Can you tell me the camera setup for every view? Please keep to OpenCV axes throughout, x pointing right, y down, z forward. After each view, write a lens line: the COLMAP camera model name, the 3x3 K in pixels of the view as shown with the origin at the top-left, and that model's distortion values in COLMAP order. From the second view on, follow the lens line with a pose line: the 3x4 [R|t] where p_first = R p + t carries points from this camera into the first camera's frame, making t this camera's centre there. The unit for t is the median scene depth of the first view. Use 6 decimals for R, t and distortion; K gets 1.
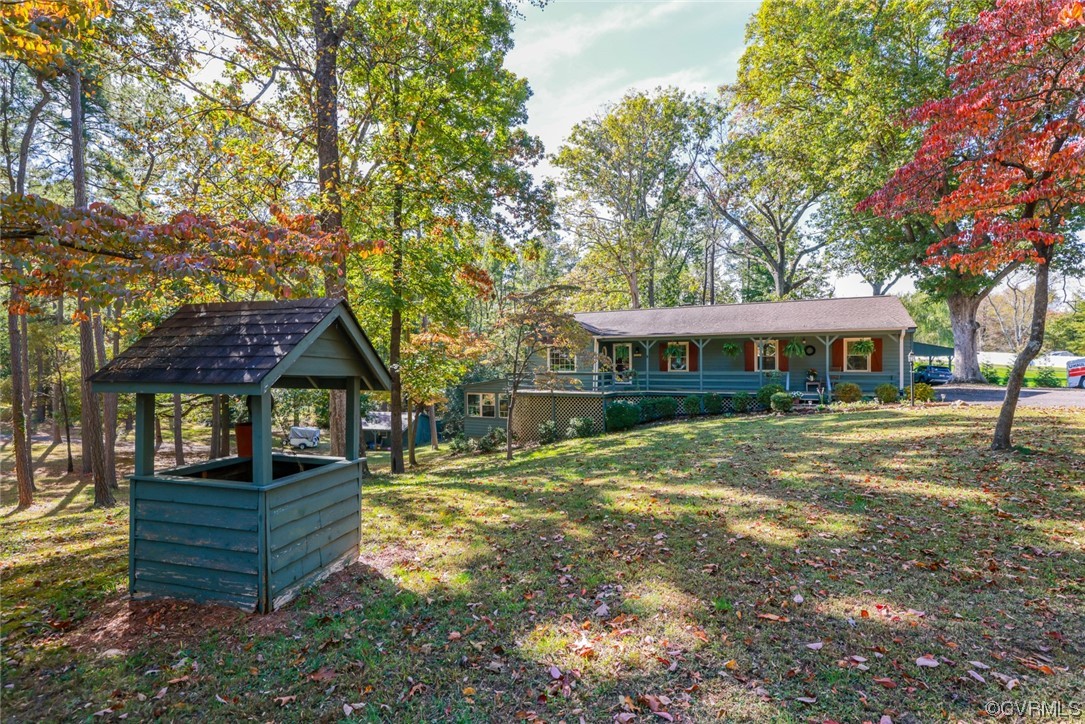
lens RADIAL K [[493.7, 0, 543.7], [0, 493.7, 363.2], [0, 0, 1]] dist [-0.026417, 0.000329]
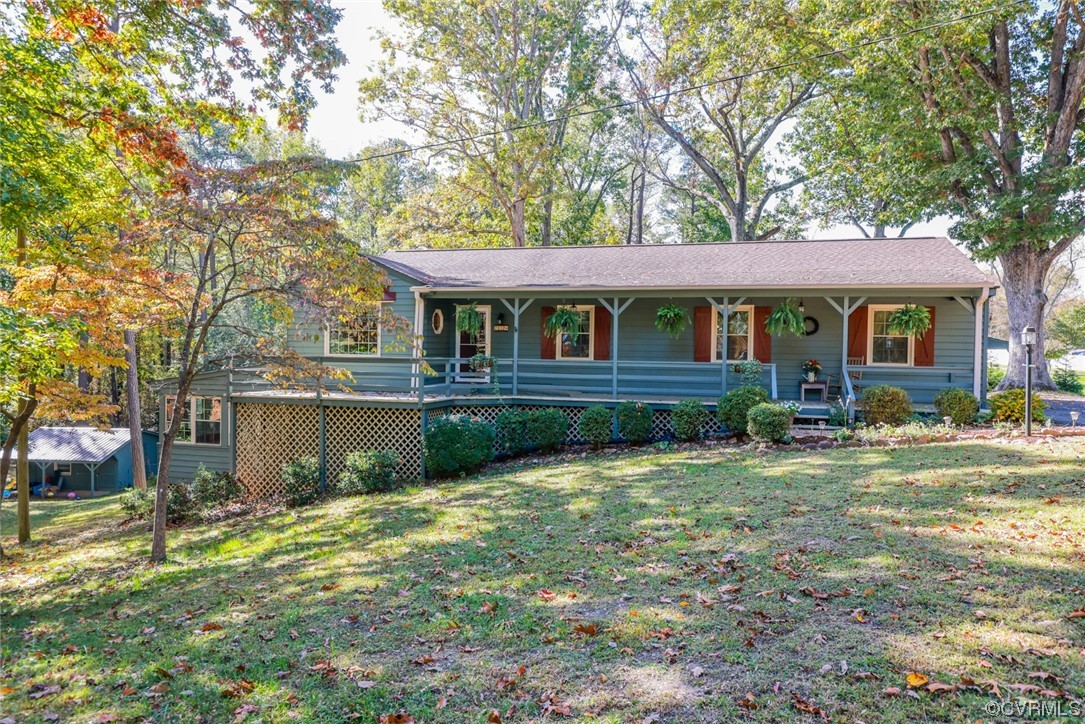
lens RADIAL K [[672.8, 0, 542.5], [0, 672.8, 362.0], [0, 0, 1]] dist [0.002206, 0.000552]
pose [[0.981653, 0.020616, 0.189558, 0.093271], [-0.022752, 0.999700, 0.009099, 0.011887], [-0.189313, -0.013245, 0.981827, 0.269928]]
